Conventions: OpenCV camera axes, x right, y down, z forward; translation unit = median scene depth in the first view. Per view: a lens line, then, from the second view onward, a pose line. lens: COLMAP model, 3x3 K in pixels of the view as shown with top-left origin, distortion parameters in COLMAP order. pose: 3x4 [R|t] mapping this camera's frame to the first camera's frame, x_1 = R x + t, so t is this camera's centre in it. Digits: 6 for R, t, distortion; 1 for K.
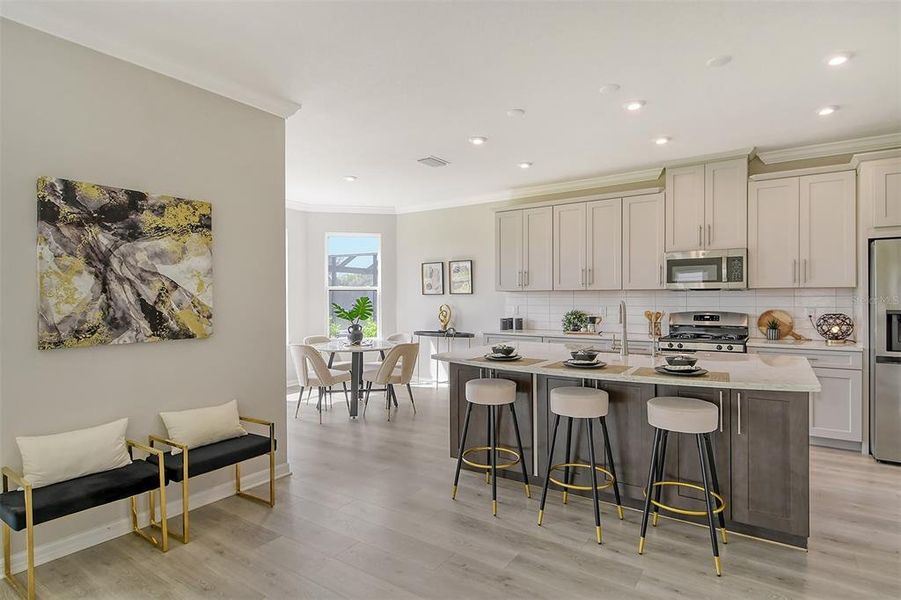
lens RADIAL K [[479.0, 0, 462.3], [0, 479.0, 303.8], [0, 0, 1]] dist [0.022174, -0.012564]
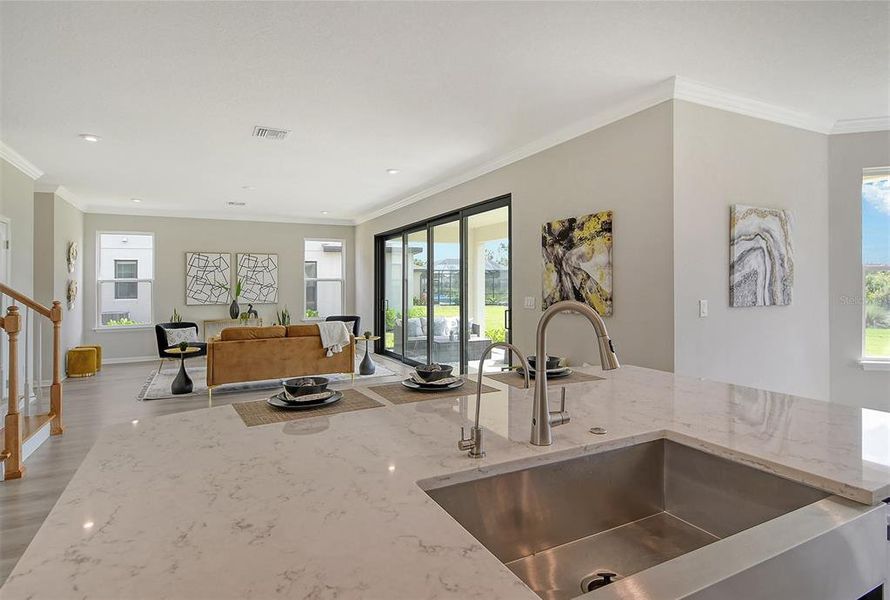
lens RADIAL K [[478.2, 0, 448.0], [0, 478.2, 284.3], [0, 0, 1]] dist [0.022689, -0.011169]
pose [[-0.492743, 0.005889, -0.870155, 0.512190], [0.000107, 0.999978, 0.006707, -0.014992], [0.870175, 0.003212, -0.492732, 0.814134]]
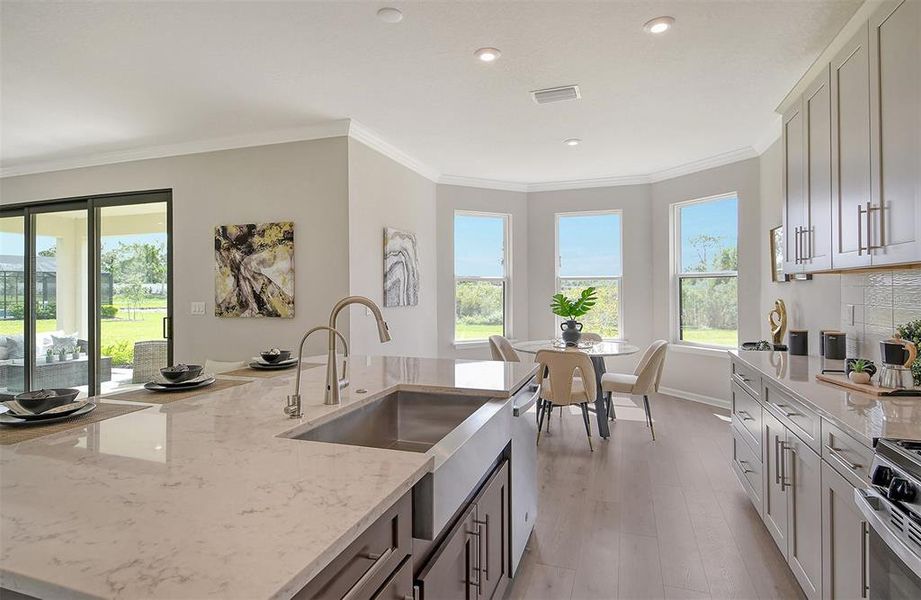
lens RADIAL K [[487.2, 0, 462.5], [0, 487.2, 296.6], [0, 0, 1]] dist [0.005347, -0.005031]
pose [[0.255544, 0.015926, -0.966666, 0.631843], [-0.007668, 0.999866, 0.014446, -0.010185], [0.966767, 0.003720, 0.255632, 0.727024]]
